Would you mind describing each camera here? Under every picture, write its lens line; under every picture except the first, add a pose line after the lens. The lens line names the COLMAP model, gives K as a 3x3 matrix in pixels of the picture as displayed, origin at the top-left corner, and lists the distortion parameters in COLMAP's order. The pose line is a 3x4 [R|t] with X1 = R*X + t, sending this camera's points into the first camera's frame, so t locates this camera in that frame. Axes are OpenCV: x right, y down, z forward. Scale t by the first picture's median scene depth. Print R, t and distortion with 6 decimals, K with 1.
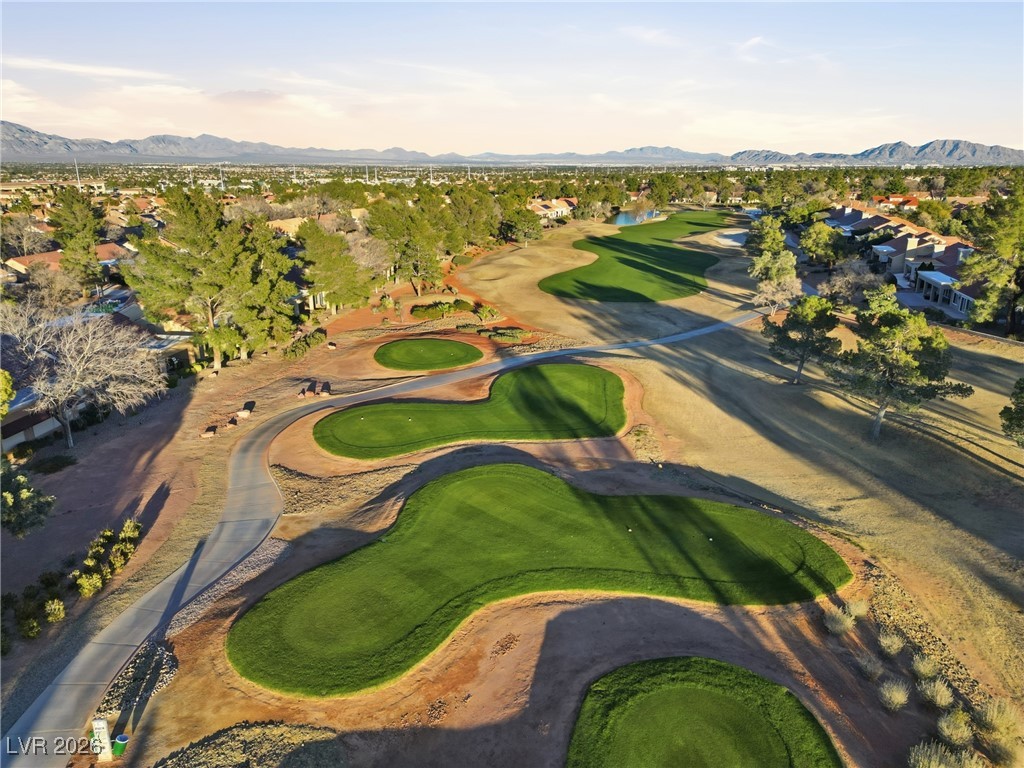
lens RADIAL K [[718.1, 0, 509.5], [0, 718.1, 383.4], [0, 0, 1]] dist [0.066197, -0.057592]
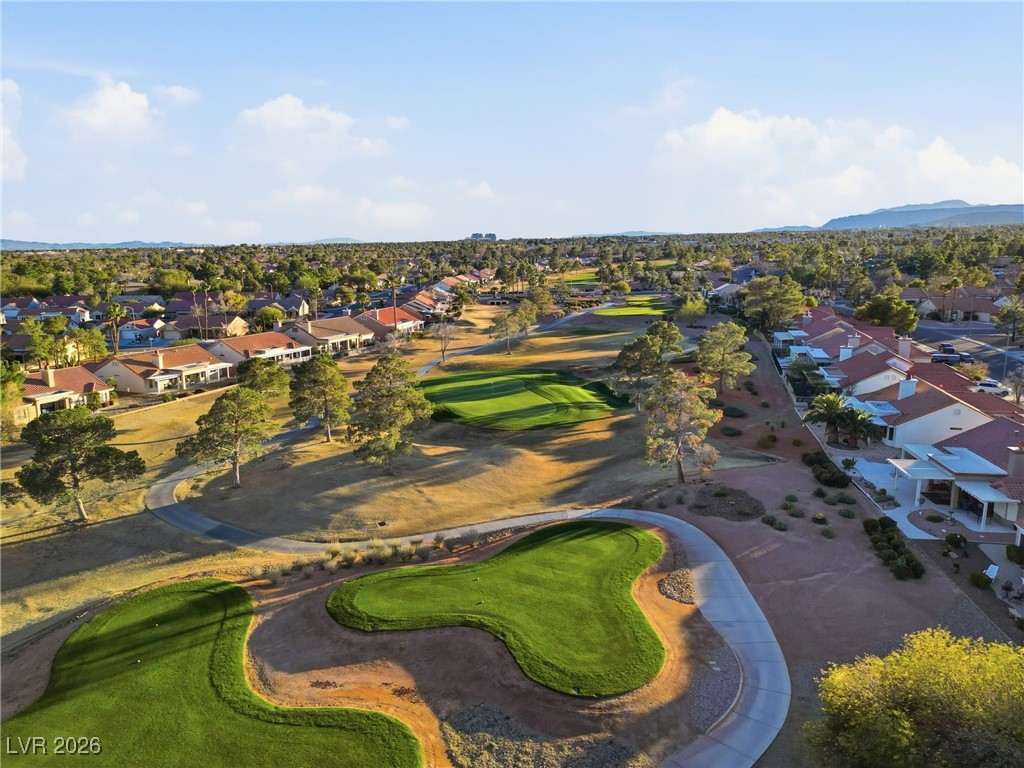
lens RADIAL K [[718.1, 0, 509.5], [0, 718.1, 383.4], [0, 0, 1]] dist [0.066197, -0.057592]
pose [[-0.432852, -0.159830, 0.887183, -1.099393], [0.270922, 0.915595, 0.297130, -0.394786], [-0.859791, 0.368971, -0.353016, 0.861230]]
